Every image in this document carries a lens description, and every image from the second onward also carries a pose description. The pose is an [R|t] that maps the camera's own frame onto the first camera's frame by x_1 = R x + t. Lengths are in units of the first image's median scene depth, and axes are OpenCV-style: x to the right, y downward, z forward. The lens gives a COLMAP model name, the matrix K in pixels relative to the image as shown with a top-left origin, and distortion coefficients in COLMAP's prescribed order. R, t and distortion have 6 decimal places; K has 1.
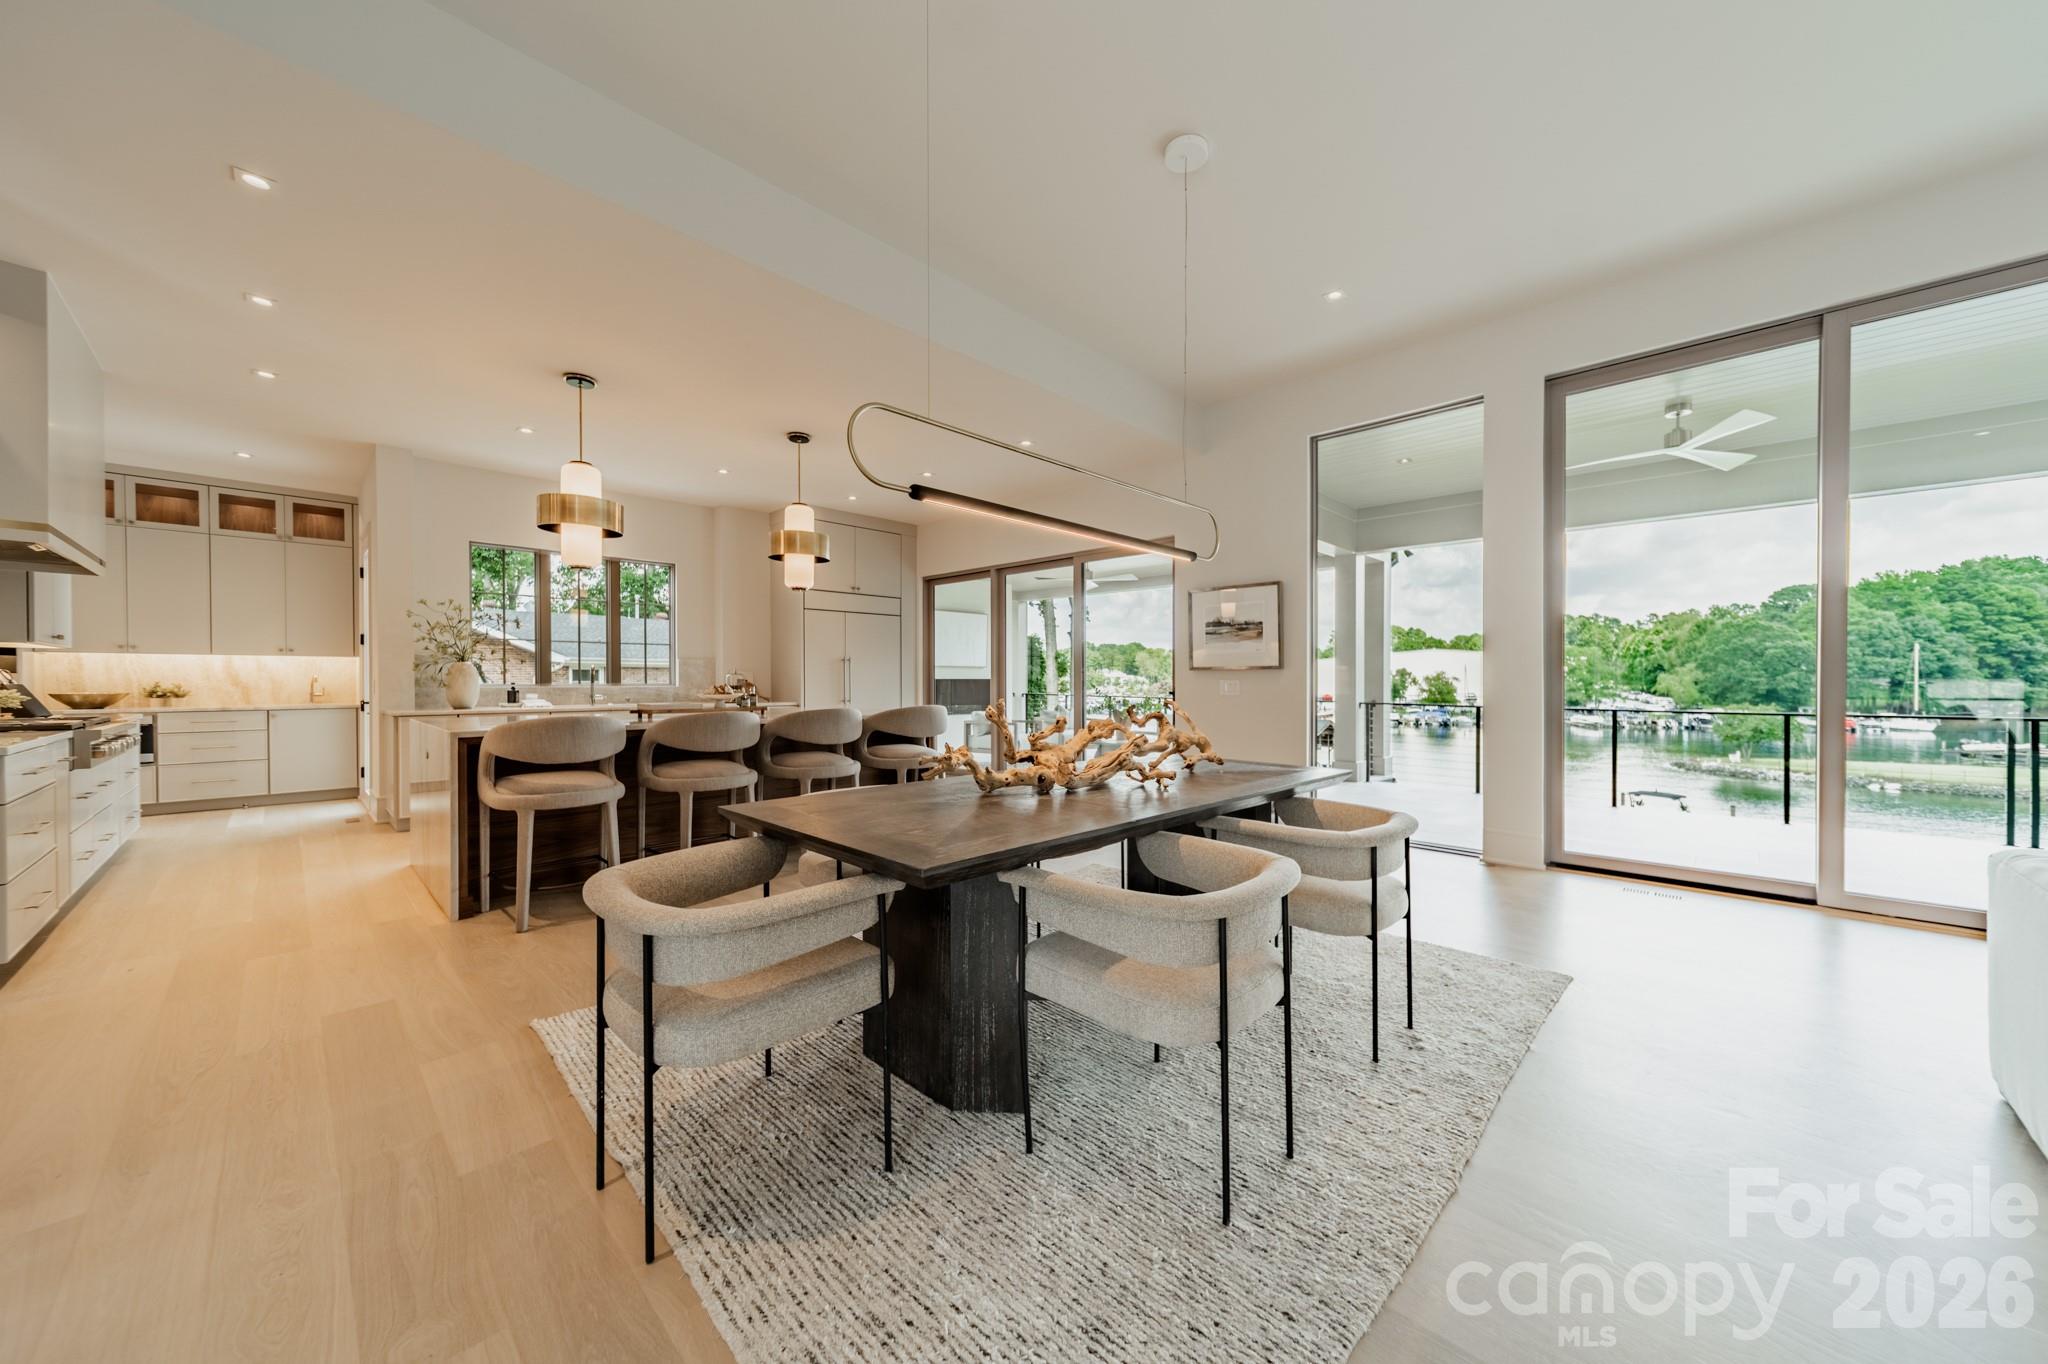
lens RADIAL K [[724.5, 0, 1030.1], [0, 724.5, 686.0], [0, 0, 1]] dist [0.007459, 0.000508]
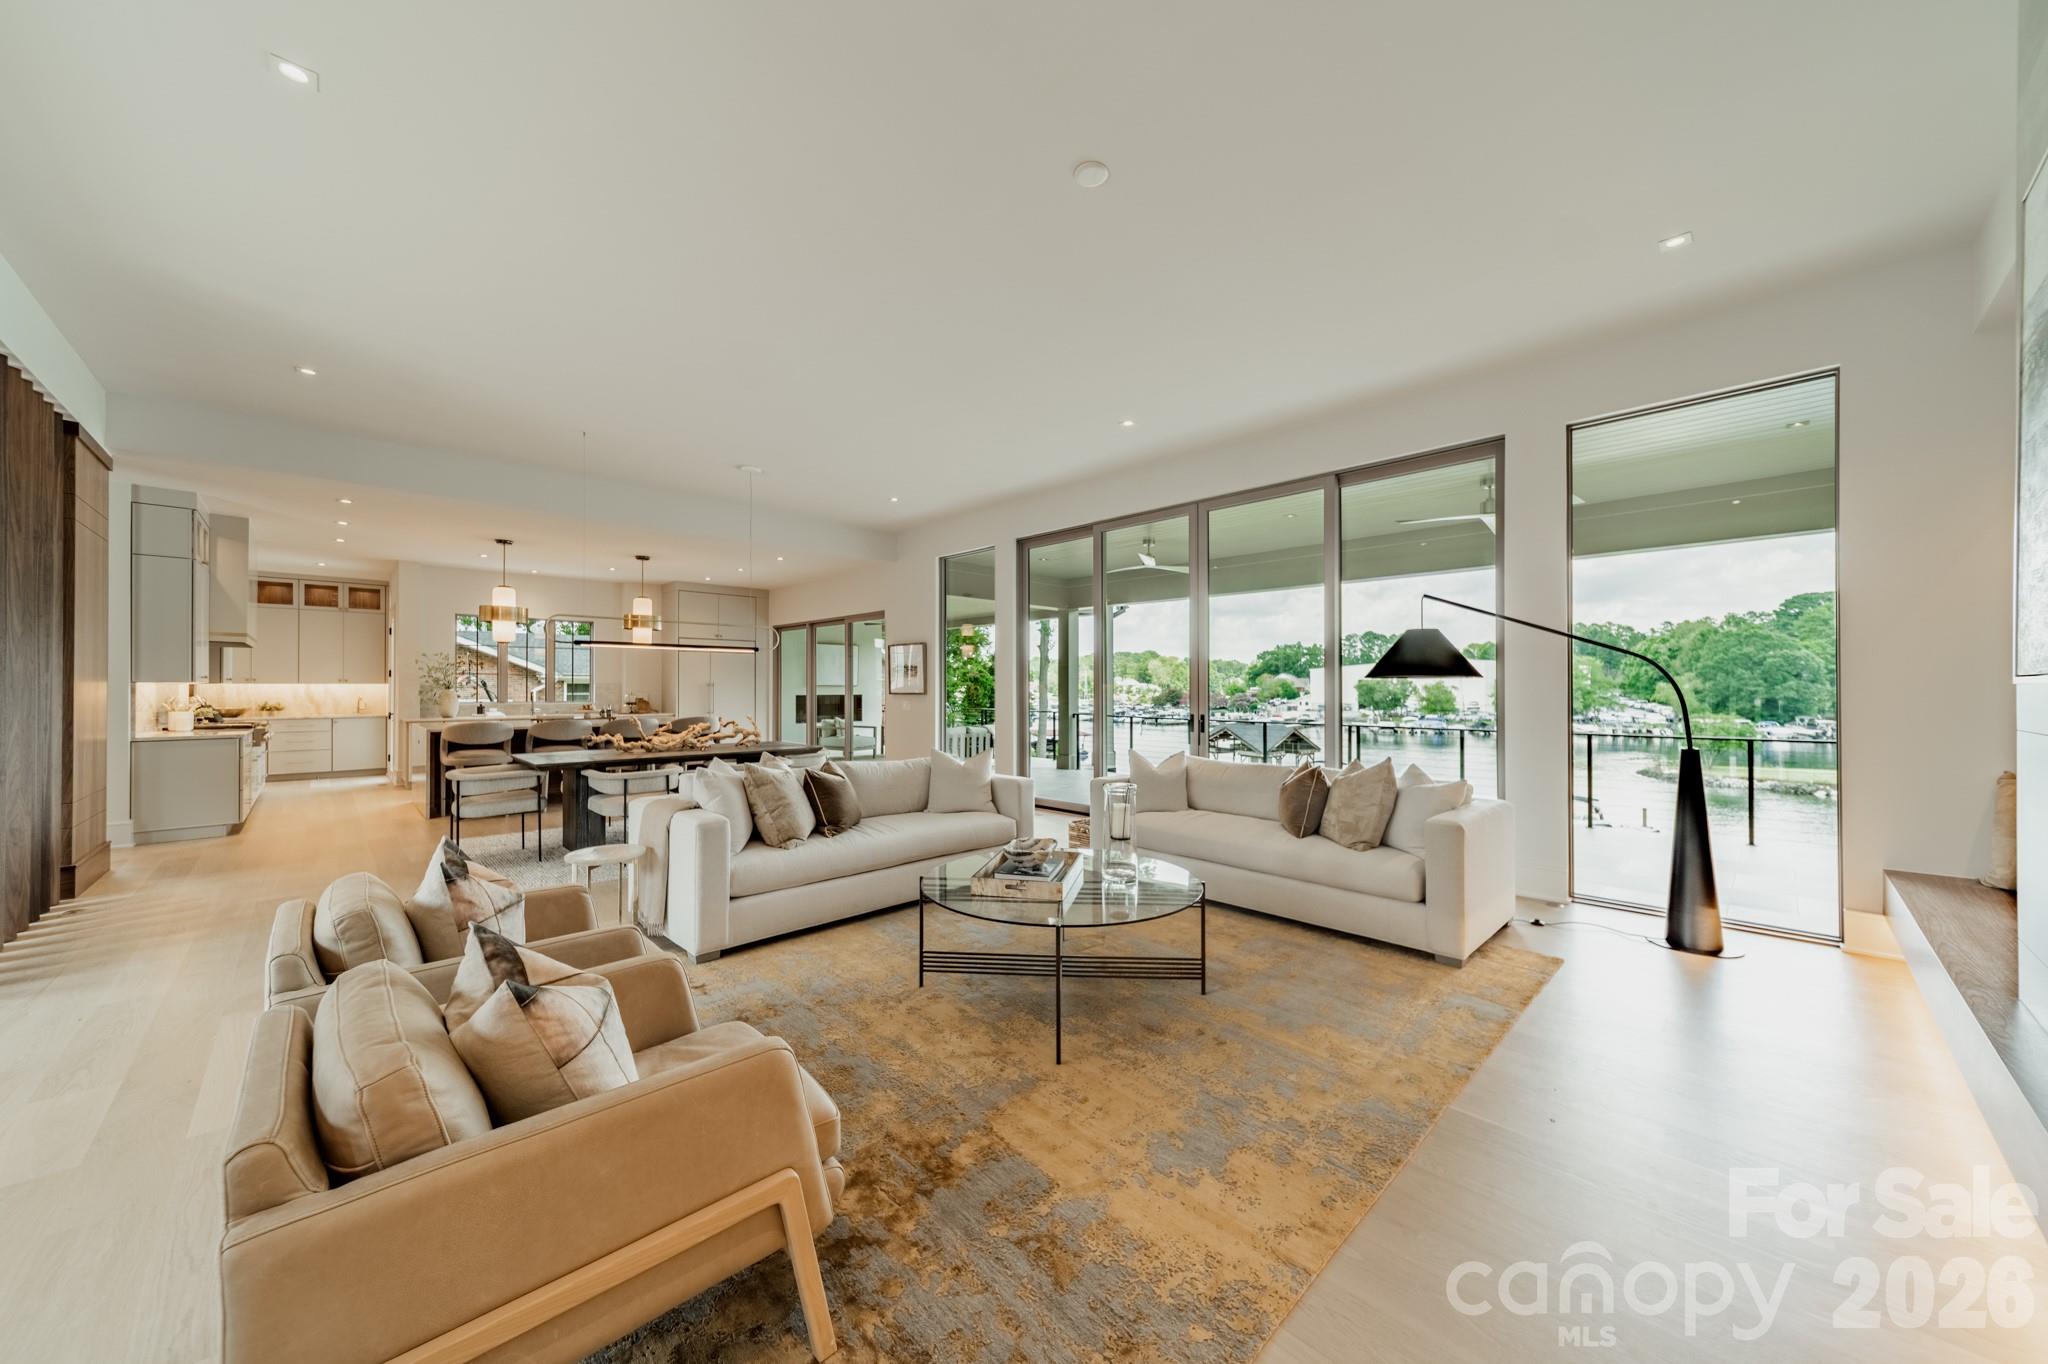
lens RADIAL K [[724.5, 0, 1028.8], [0, 724.5, 682.4], [0, 0, 1]] dist [0.007459, 0.000508]
pose [[0.999638, 0.000249, -0.026907, 0.539878], [-0.000672, 0.999877, -0.015701, -0.022116], [0.026900, 0.015713, 0.999515, -0.572574]]
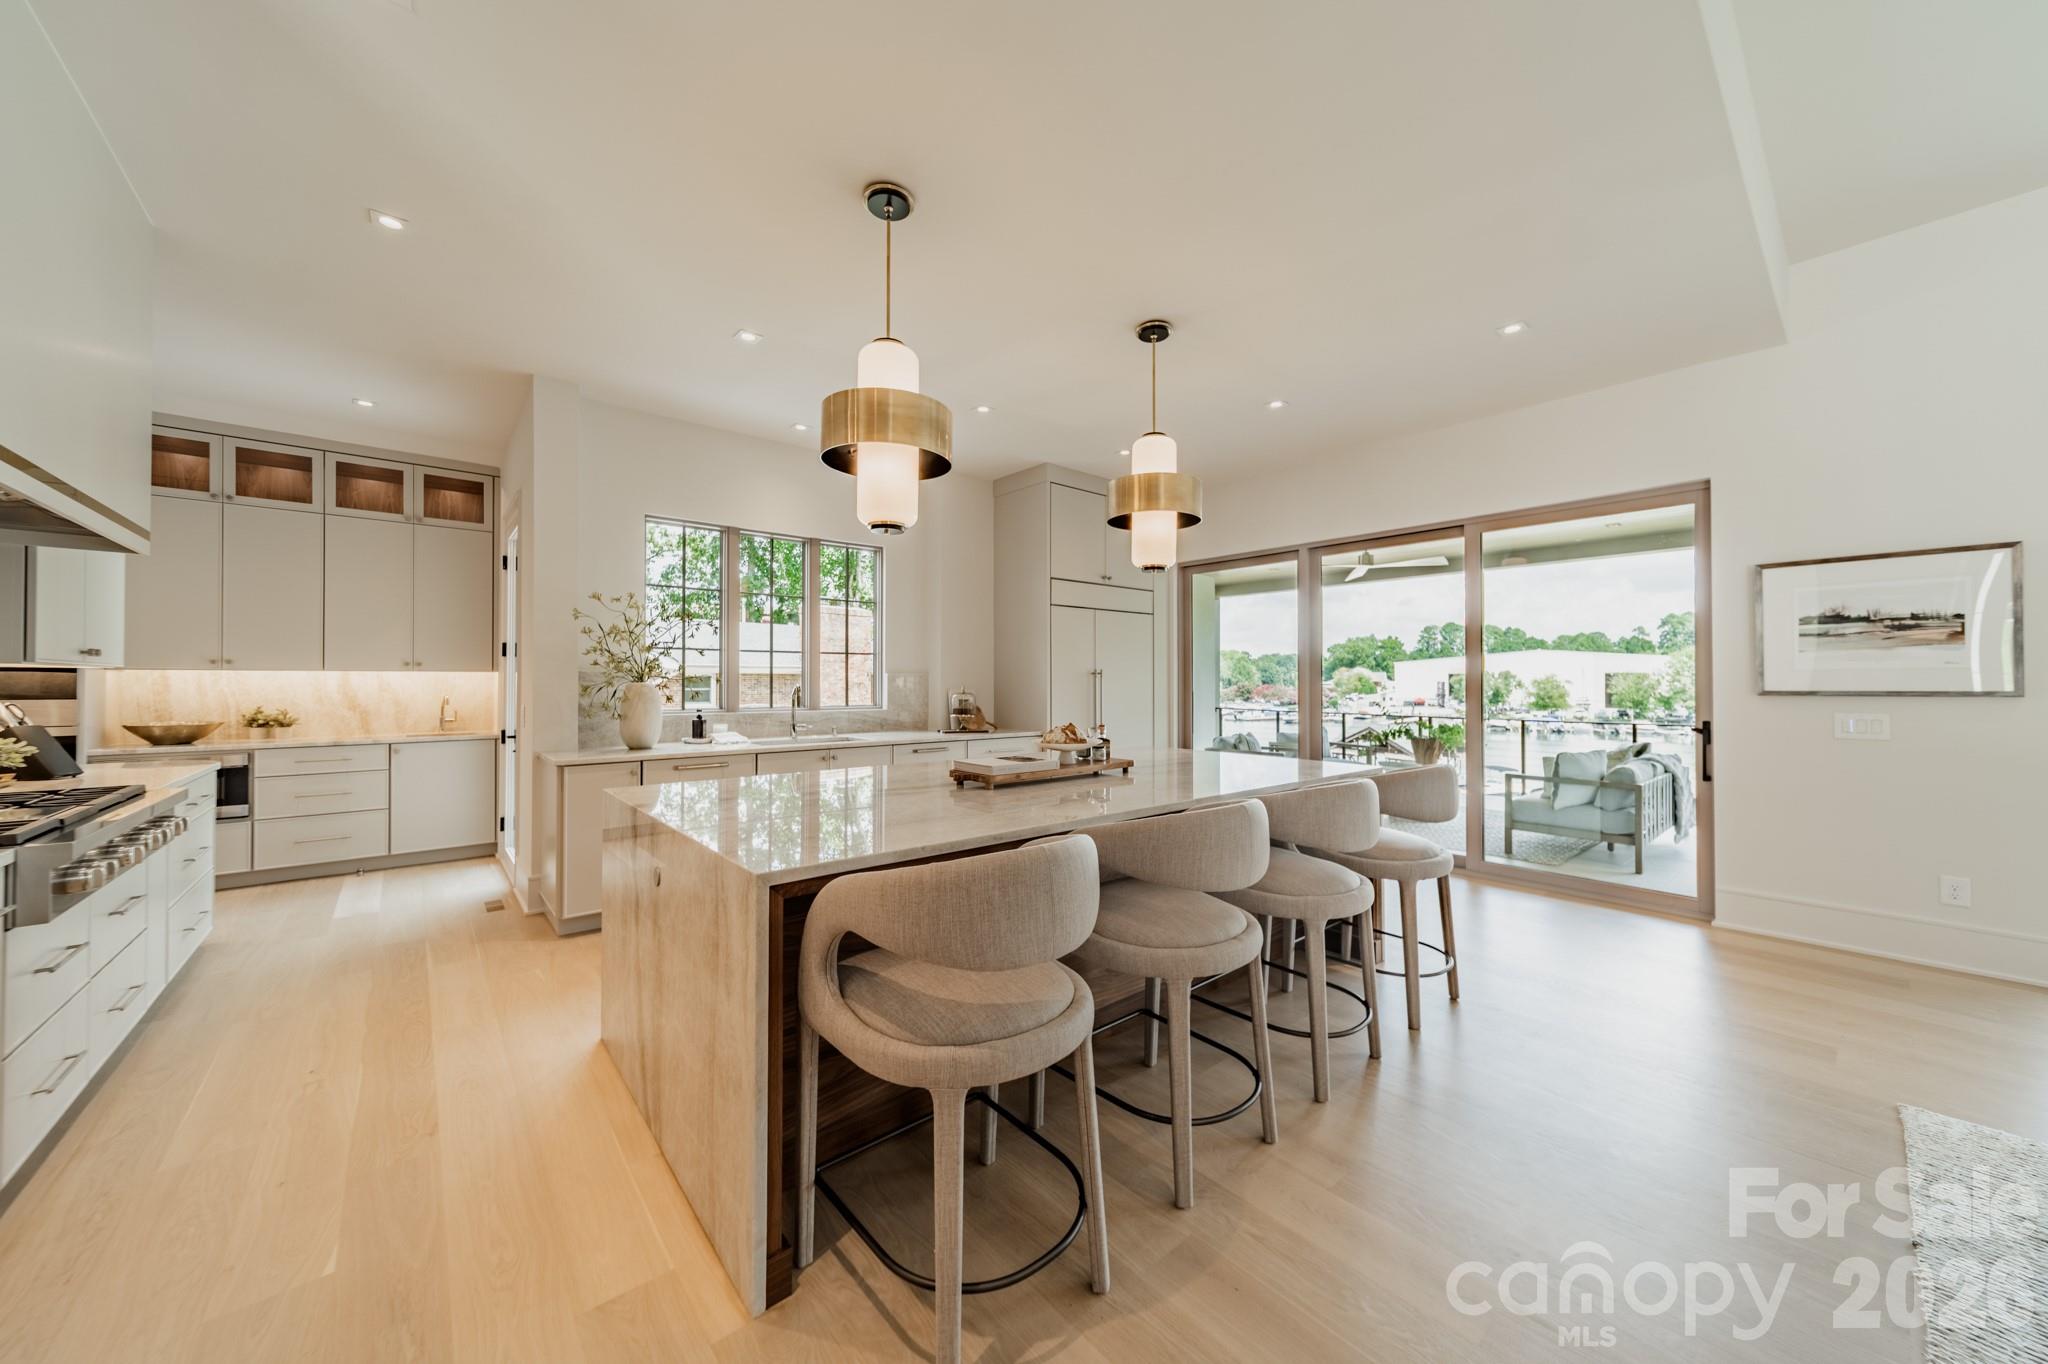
lens RADIAL K [[724.5, 0, 1030.7], [0, 724.5, 676.3], [0, 0, 1]] dist [0.007459, 0.000508]
pose [[0.995907, -0.000724, -0.090380, -0.316156], [-0.000793, 0.999859, -0.016752, -0.025191], [0.090379, 0.016755, 0.995766, 0.309689]]
